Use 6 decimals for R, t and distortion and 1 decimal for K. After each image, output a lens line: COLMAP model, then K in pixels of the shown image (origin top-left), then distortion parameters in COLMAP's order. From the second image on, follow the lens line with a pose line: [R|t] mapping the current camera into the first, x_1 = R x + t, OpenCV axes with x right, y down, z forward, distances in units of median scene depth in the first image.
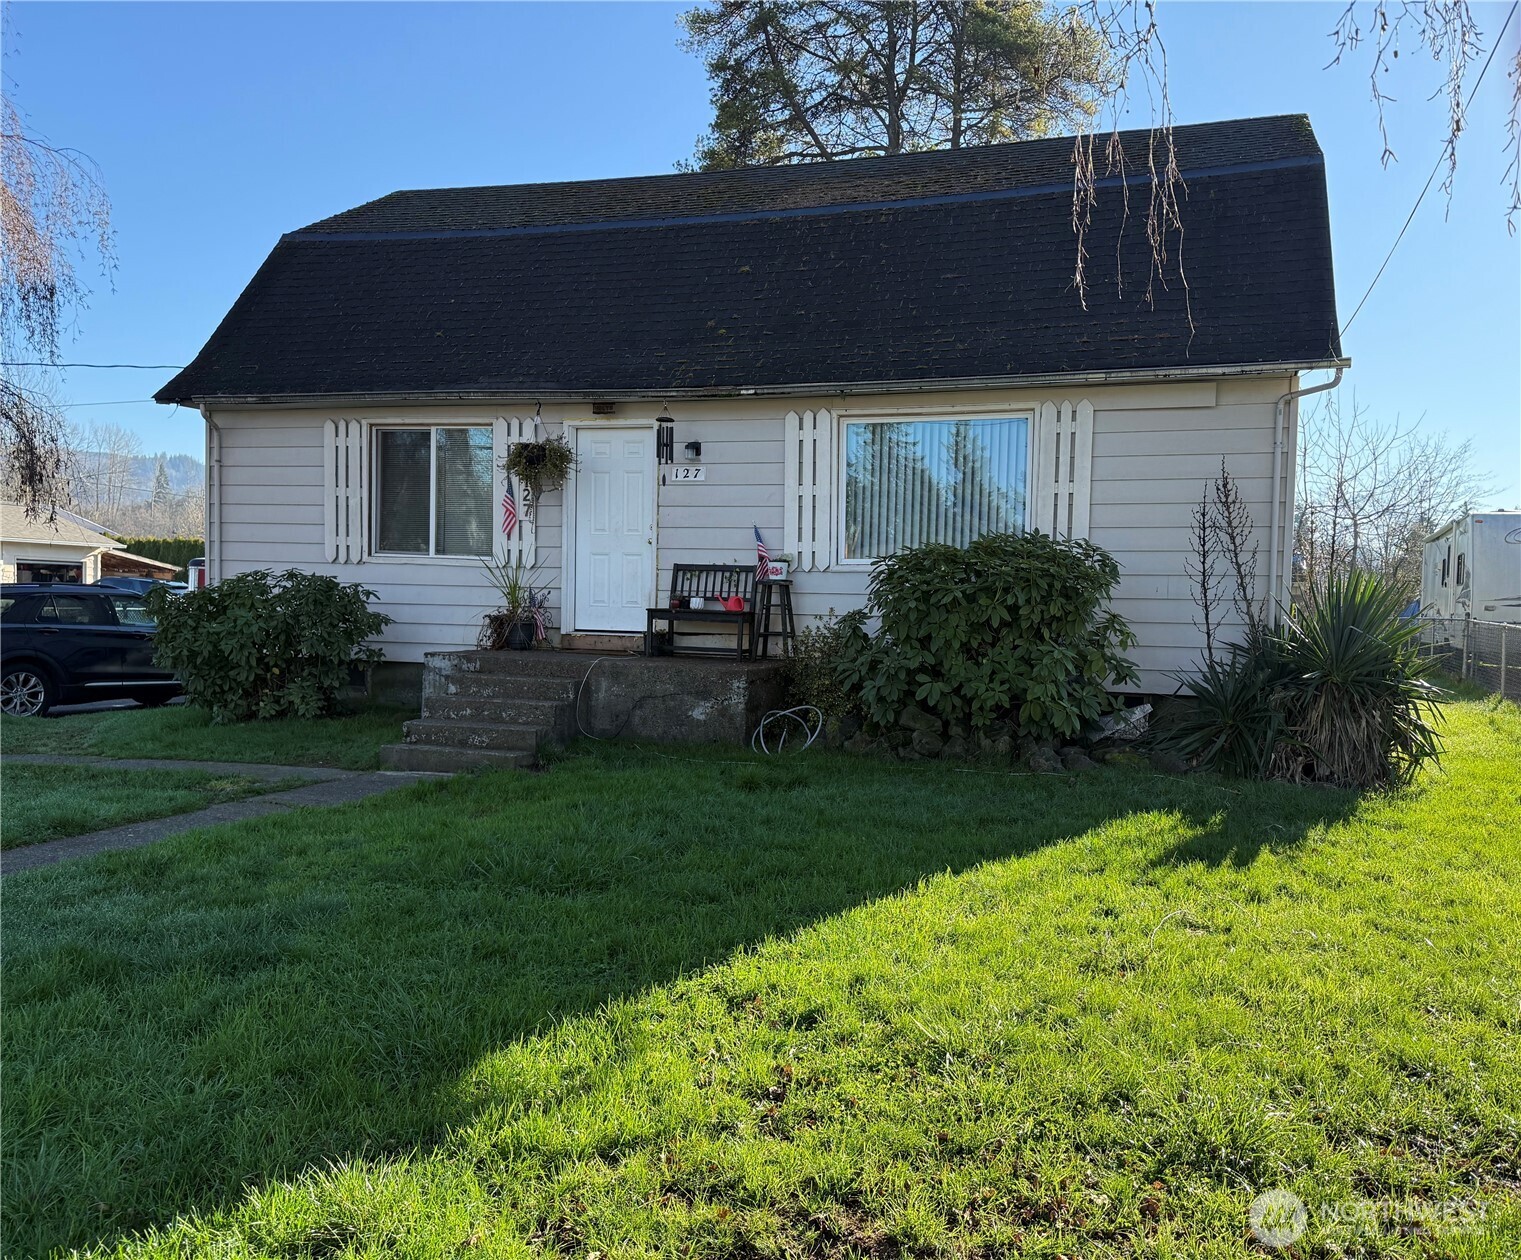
lens RADIAL K [[1183.4, 0, 852.3], [0, 1183.4, 641.8], [0, 0, 1]] dist [0.192791, -0.384965]
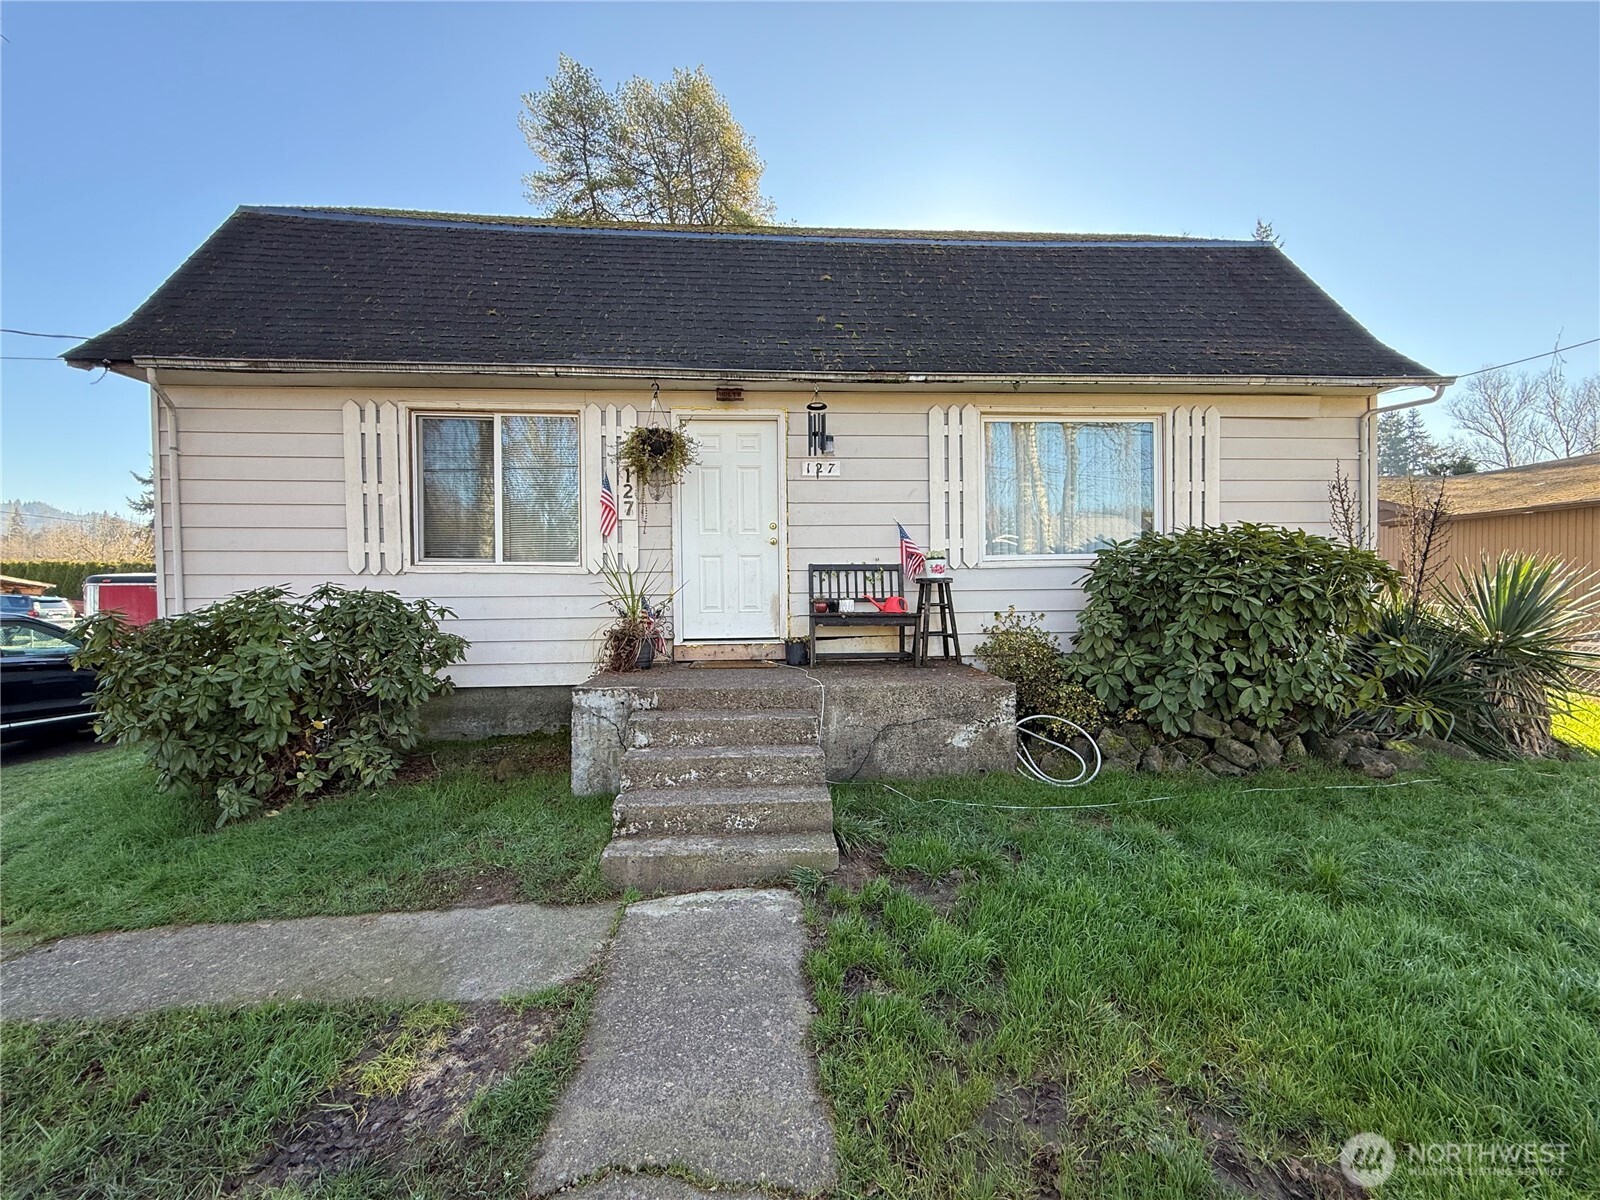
lens RADIAL K [[642.2, 0, 800.0], [0, 642.2, 600.0], [0, 0, 1]] dist [0.000821, -0.004452]
pose [[0.932228, -0.040201, 0.359632, -0.342434], [0.044910, 0.998980, -0.004745, -0.035786], [-0.359075, 0.020574, 0.933082, 0.537773]]
